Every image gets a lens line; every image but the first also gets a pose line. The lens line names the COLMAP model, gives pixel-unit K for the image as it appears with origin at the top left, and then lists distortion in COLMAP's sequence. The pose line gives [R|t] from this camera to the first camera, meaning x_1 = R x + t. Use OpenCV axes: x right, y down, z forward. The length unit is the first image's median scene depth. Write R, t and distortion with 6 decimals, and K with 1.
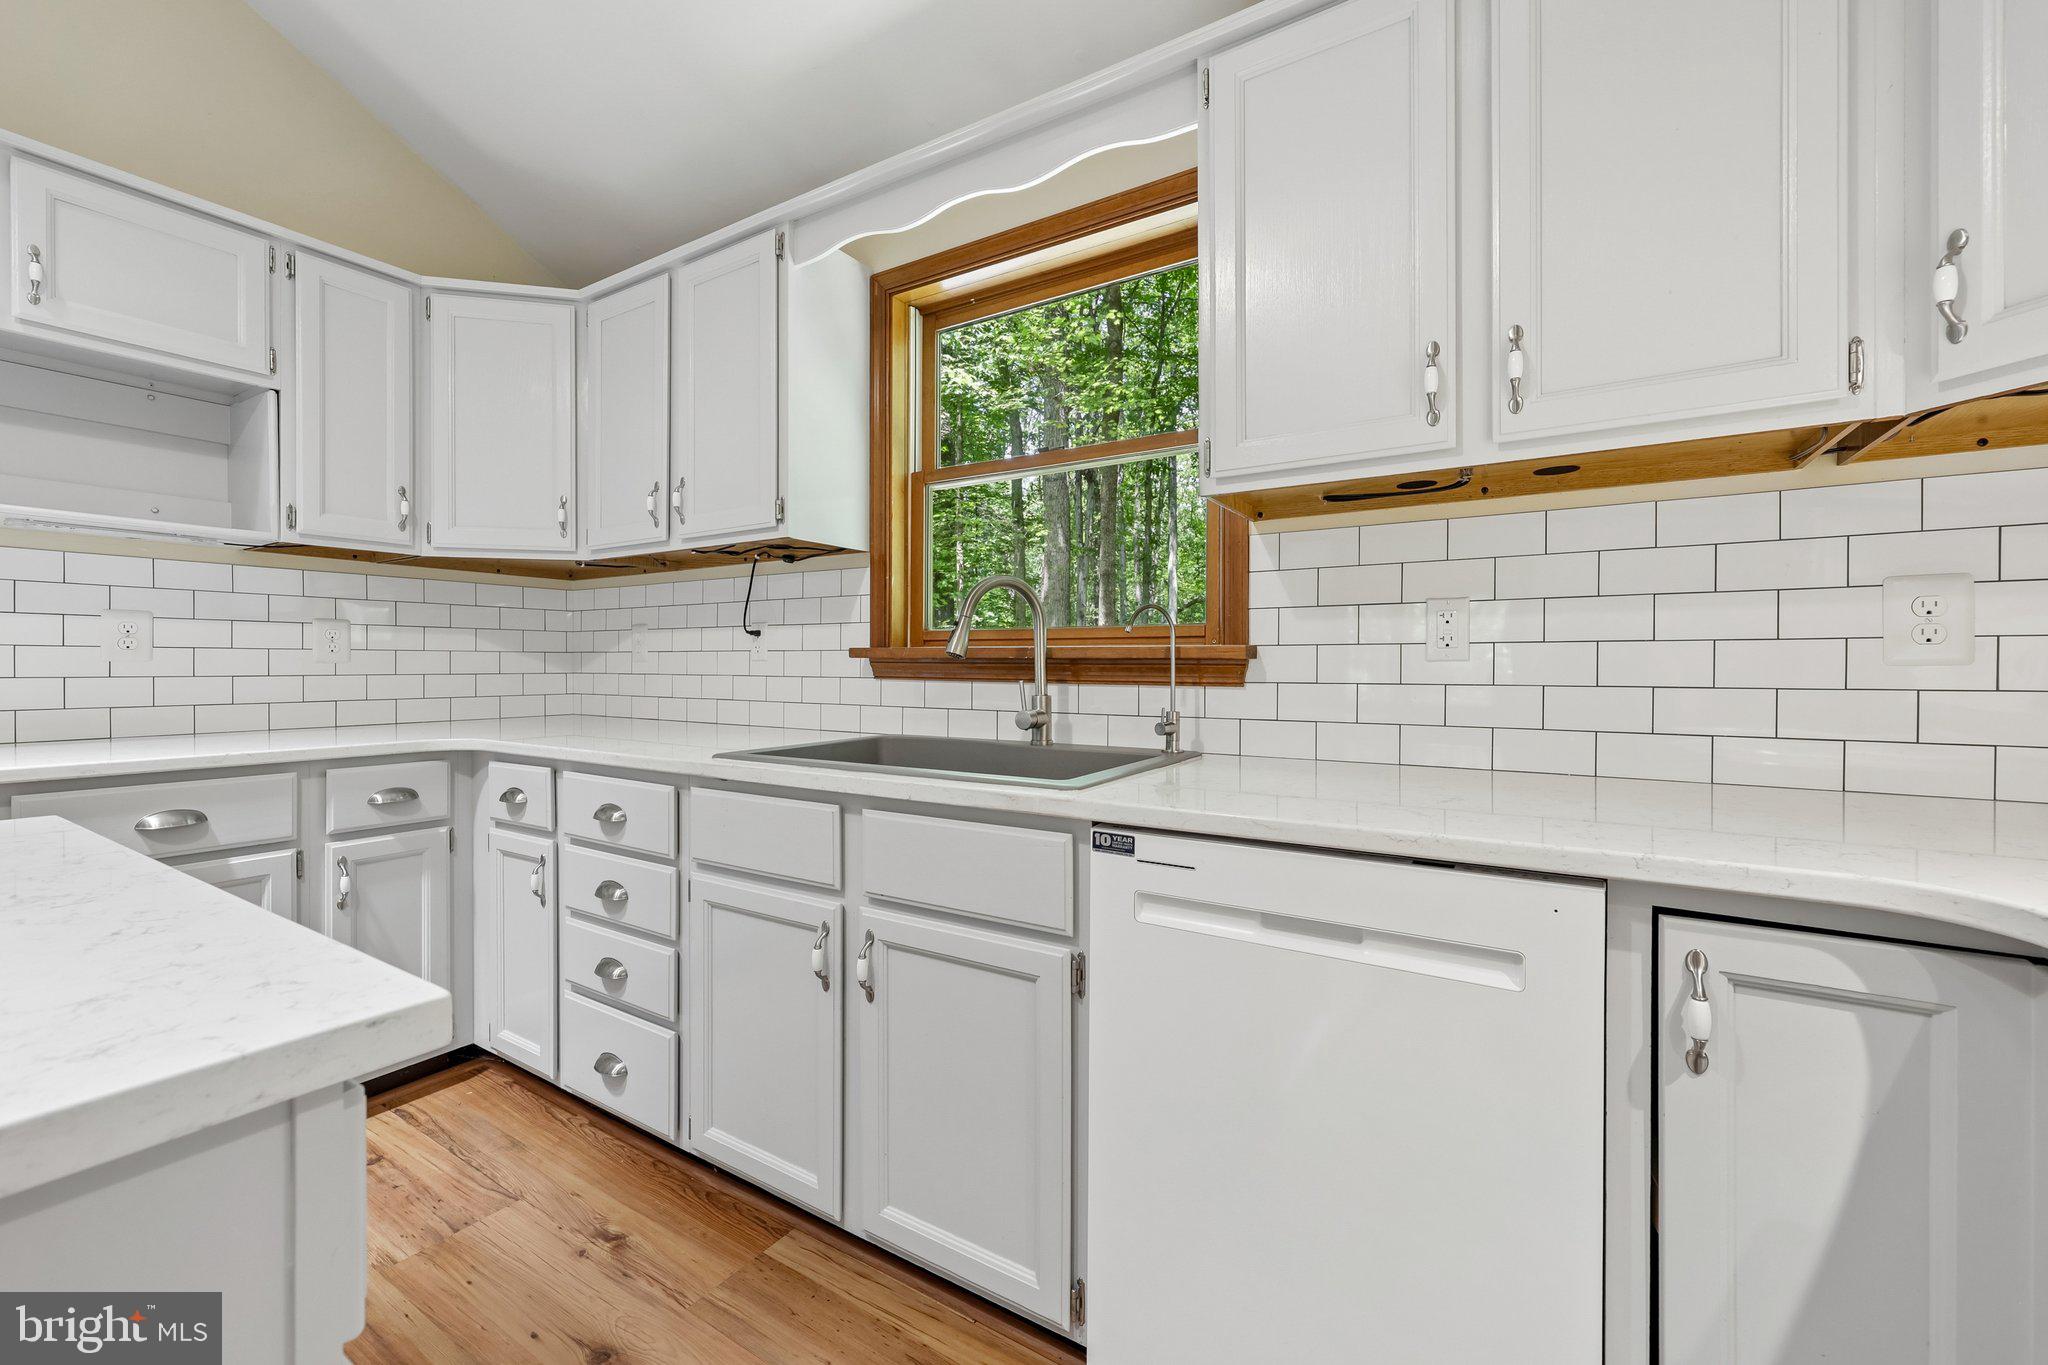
lens RADIAL K [[831.2, 0, 1020.7], [0, 831.2, 673.3], [0, 0, 1]] dist [-0.000443, -0.000208]
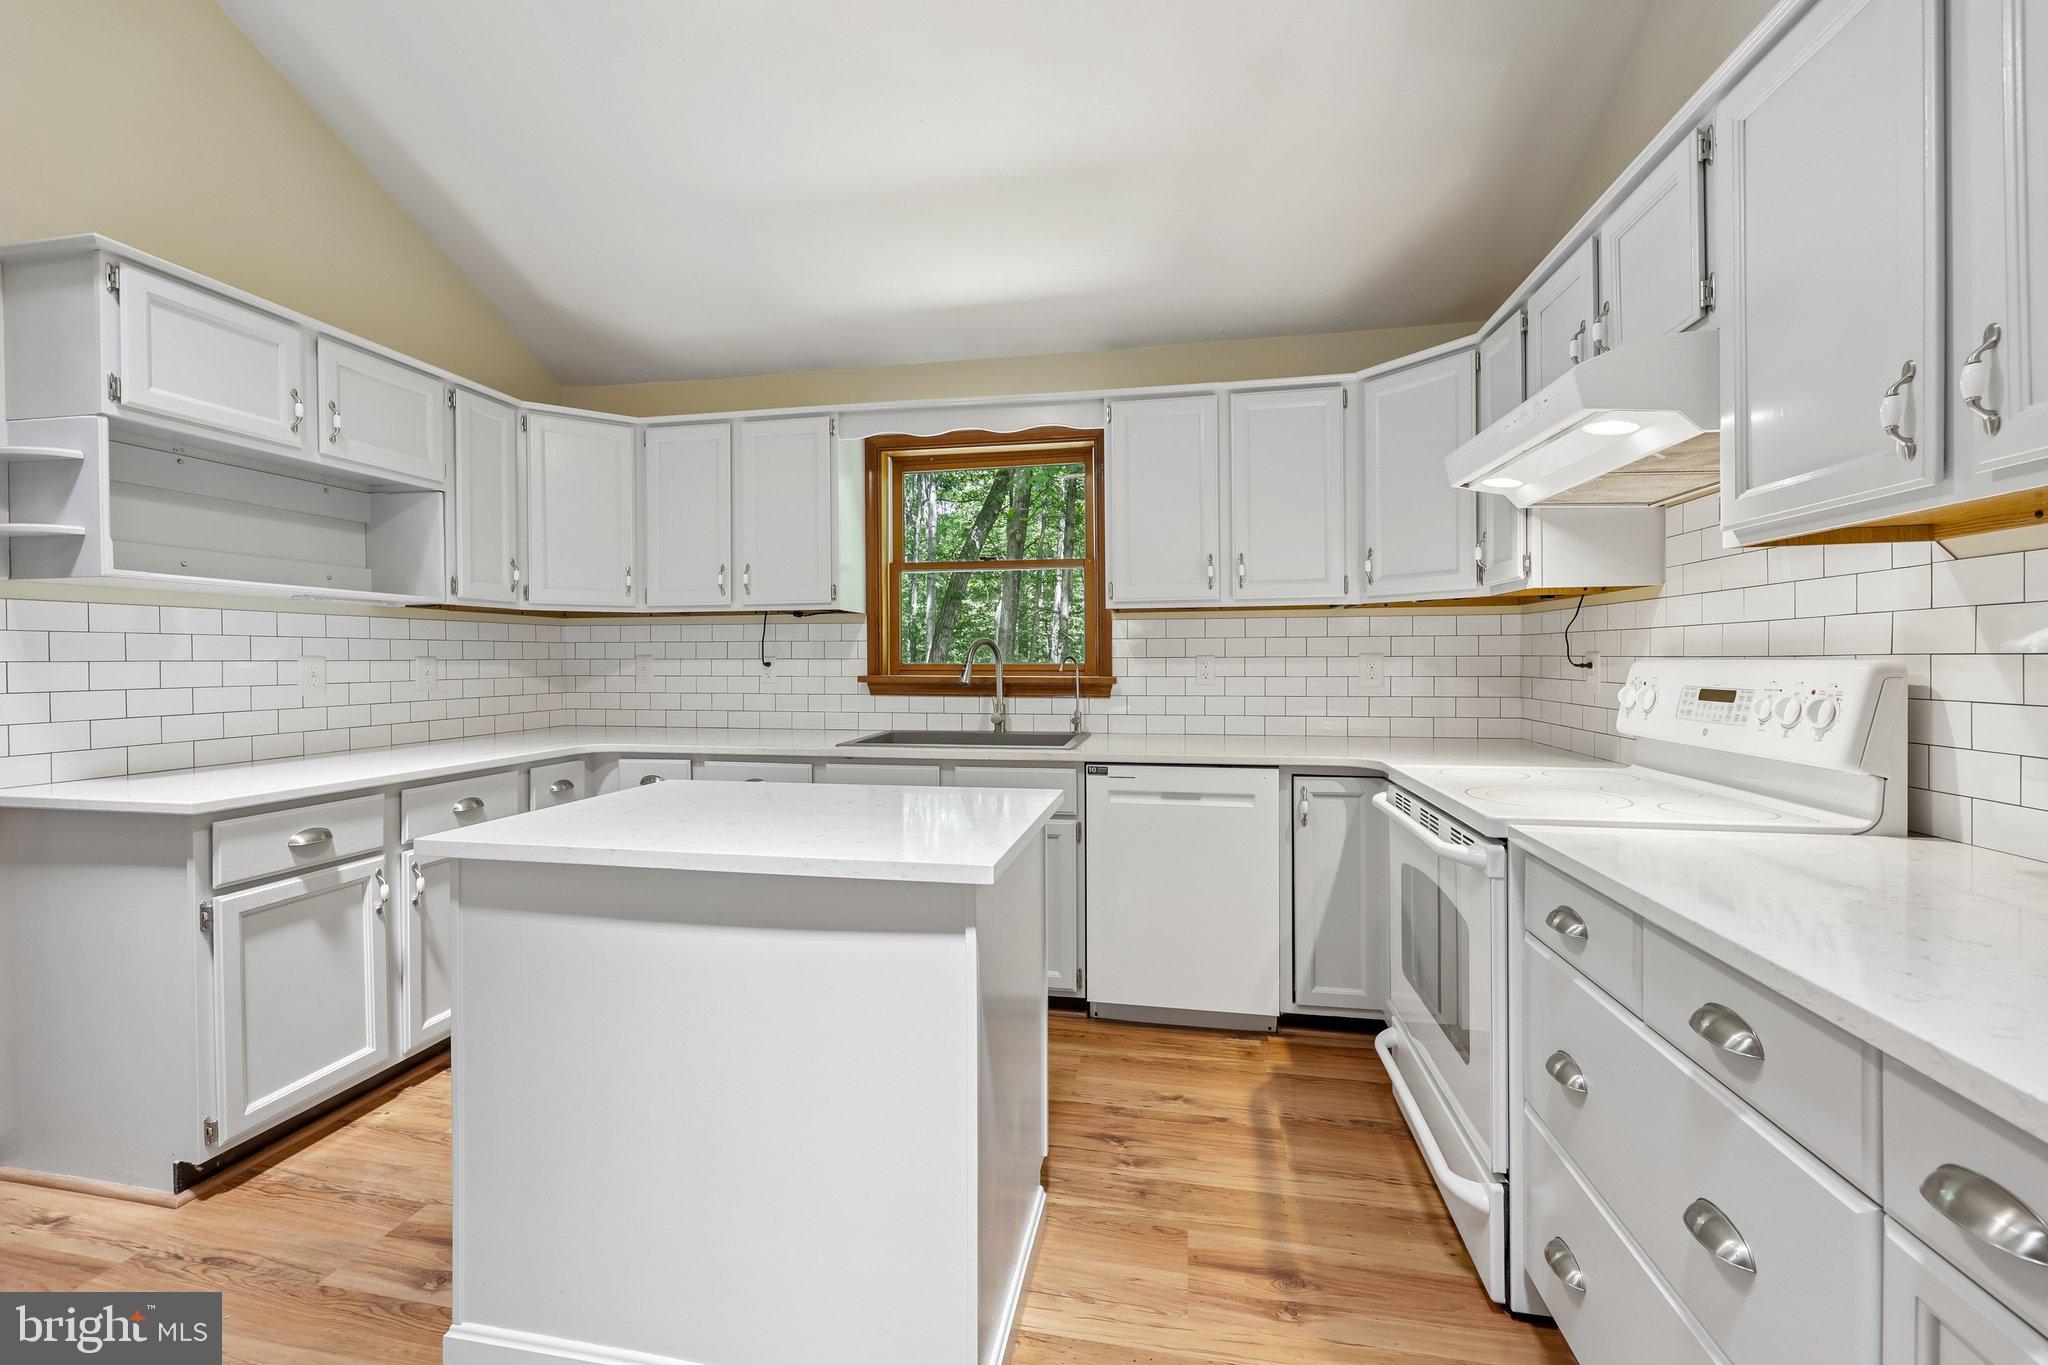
lens RADIAL K [[833.5, 0, 1018.6], [0, 833.5, 664.0], [0, 0, 1]] dist [0.001087, -0.000064]
pose [[0.931626, -0.008129, 0.363327, -0.571126], [0.009068, 0.999959, -0.000877, -0.056653], [-0.363305, 0.004112, 0.931661, -0.661572]]
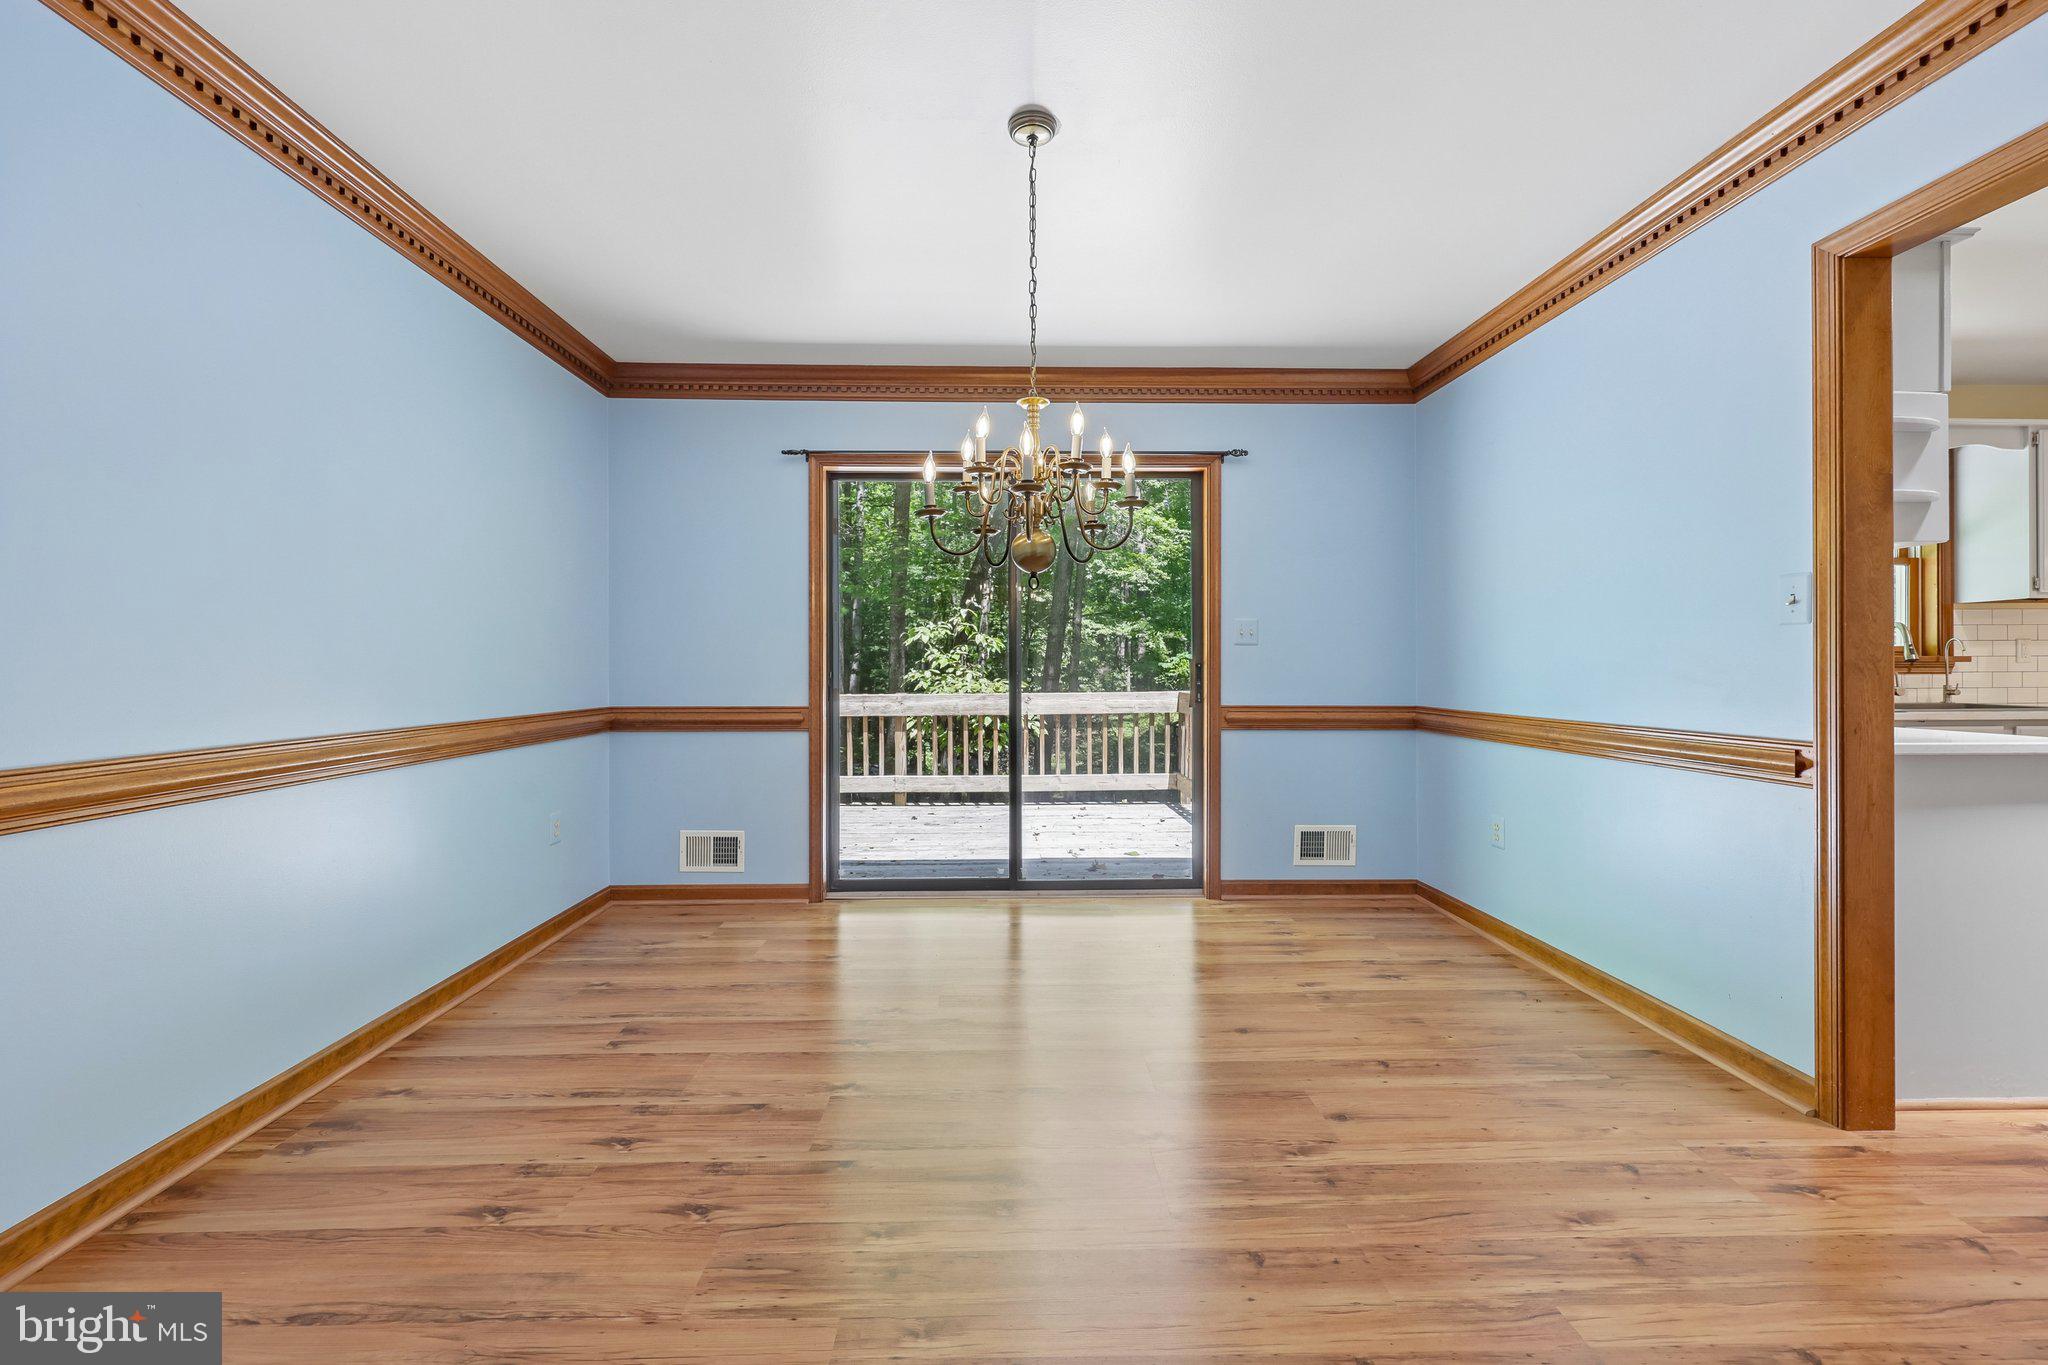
lens RADIAL K [[831.4, 0, 1020.0], [0, 831.4, 674.4], [0, 0, 1]] dist [0.000736, 0.000315]
pose [[0.828075, -0.009574, 0.560536, -2.869676], [0.010926, 0.999940, 0.000938, -0.012243], [-0.560511, 0.005348, 0.828130, 0.471068]]
